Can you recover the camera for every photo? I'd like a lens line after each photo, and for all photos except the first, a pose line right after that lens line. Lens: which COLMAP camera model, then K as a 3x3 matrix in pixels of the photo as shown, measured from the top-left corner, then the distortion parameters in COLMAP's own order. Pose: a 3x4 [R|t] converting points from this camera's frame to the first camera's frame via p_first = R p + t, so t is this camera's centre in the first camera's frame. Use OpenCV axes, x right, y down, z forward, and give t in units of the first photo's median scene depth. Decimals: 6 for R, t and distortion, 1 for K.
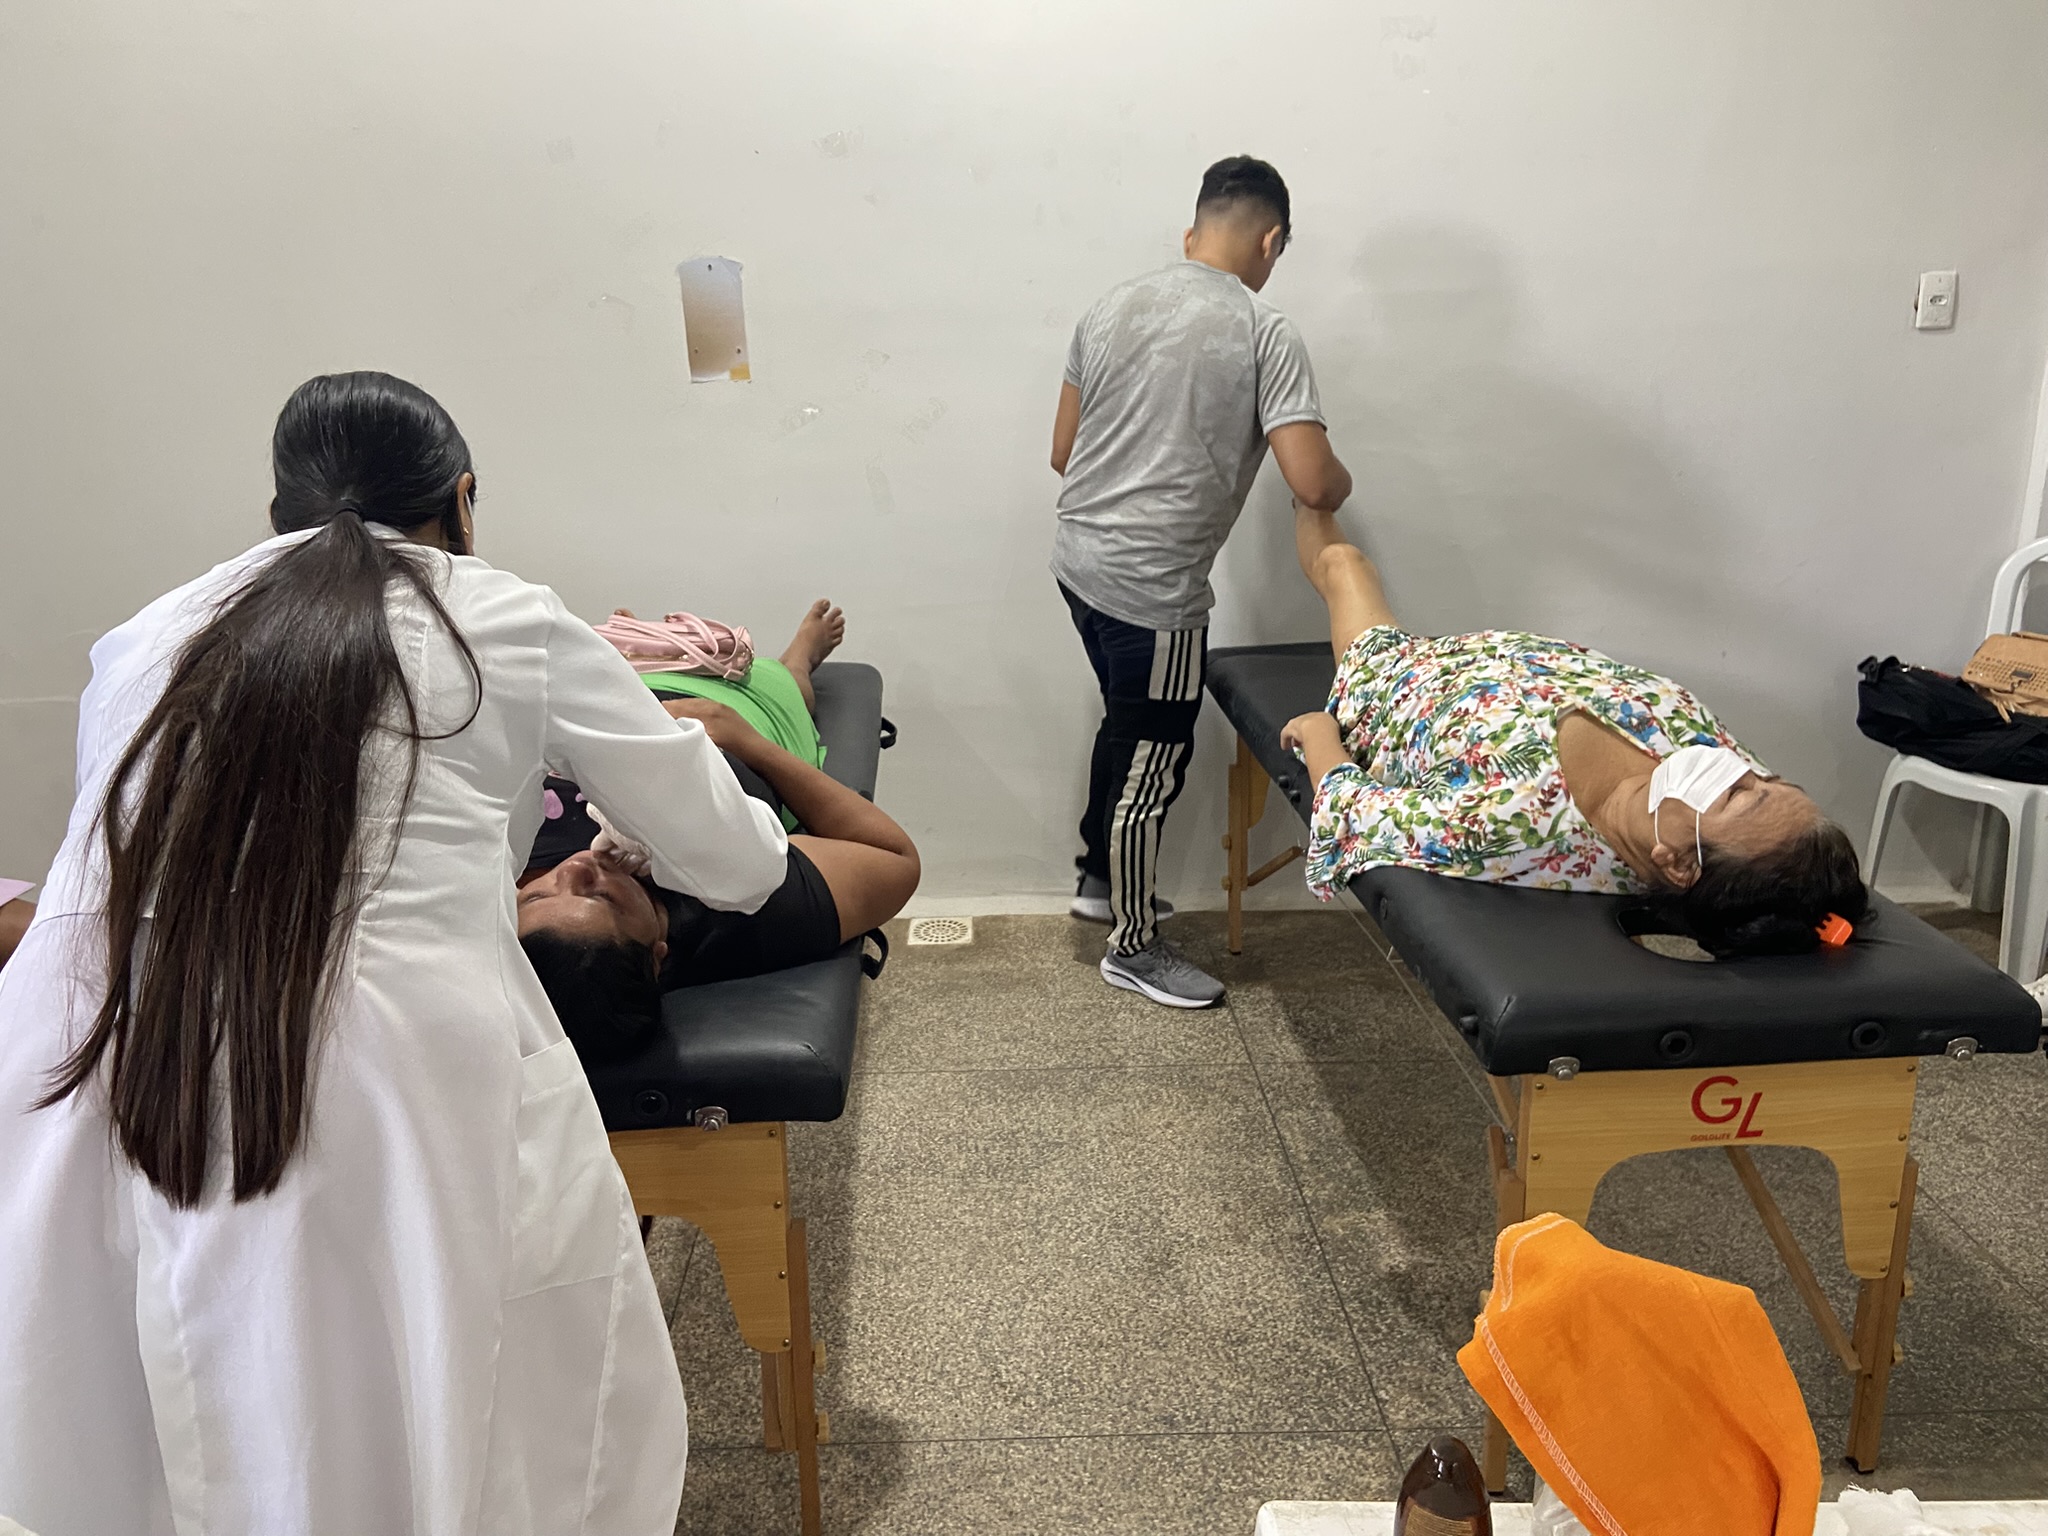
lens RADIAL K [[1514.0, 0, 1022.7], [0, 1514.0, 783.0], [0, 0, 1]] dist [-0.012513, -0.022469]
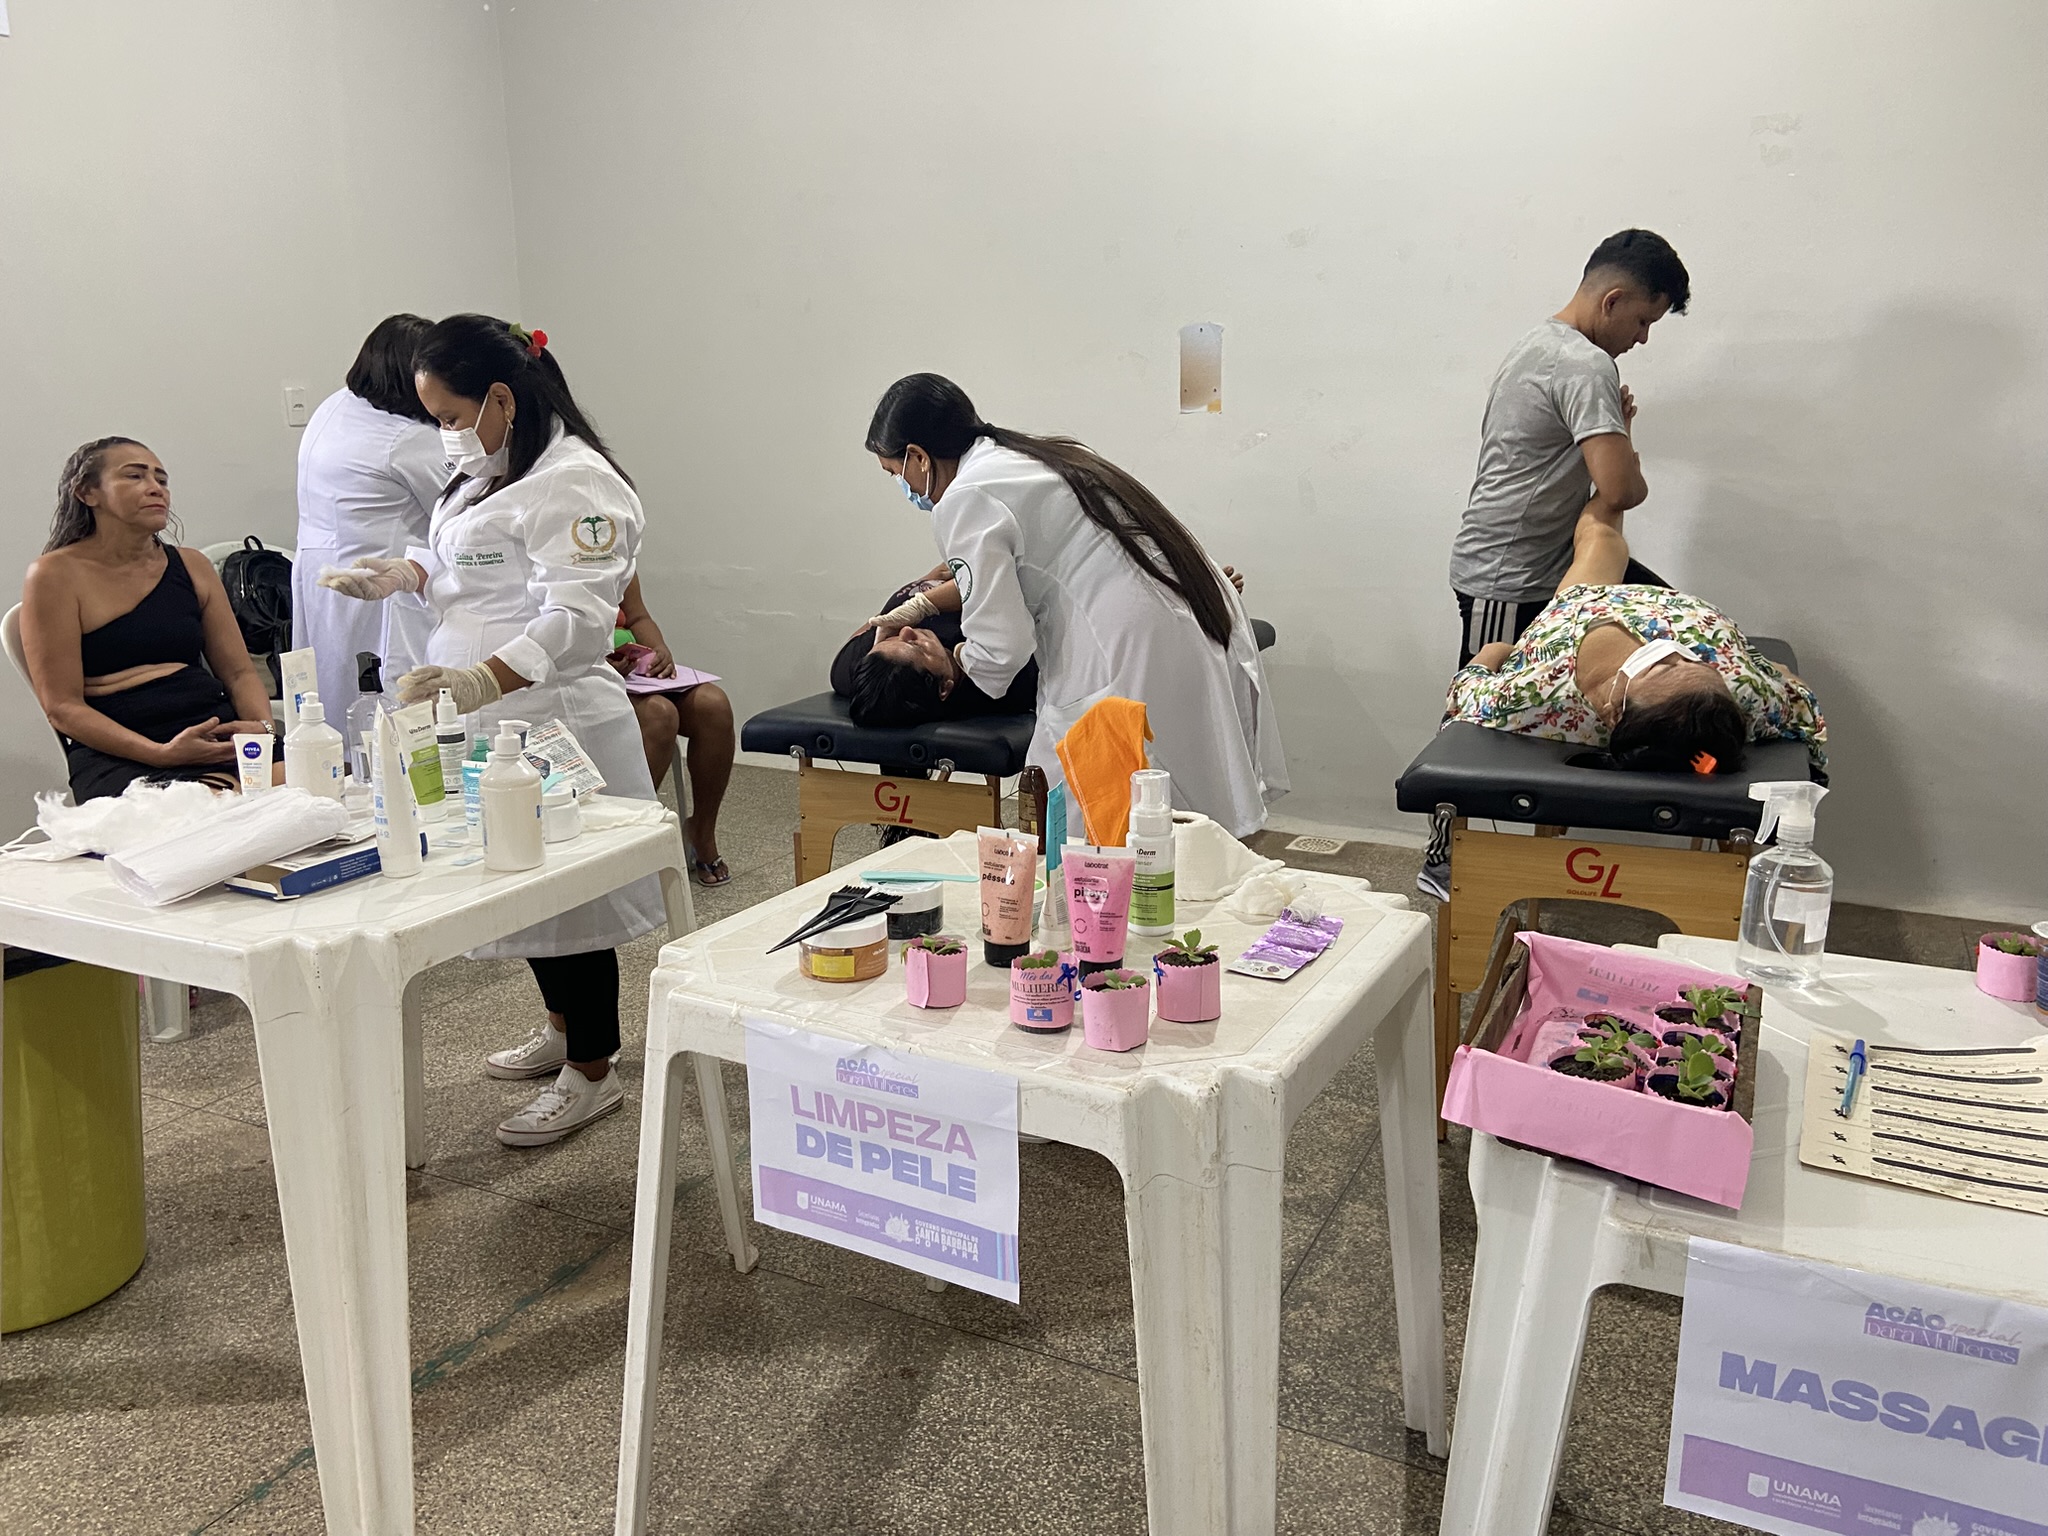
lens RADIAL K [[1514.0, 0, 1022.1], [0, 1514.0, 760.5], [0, 0, 1]] dist [-0.012513, -0.022469]
pose [[0.891129, 0.109231, -0.440406, 0.529778], [-0.139449, 0.989548, -0.036734, 0.209196], [0.431791, 0.094149, 0.897047, -0.462603]]
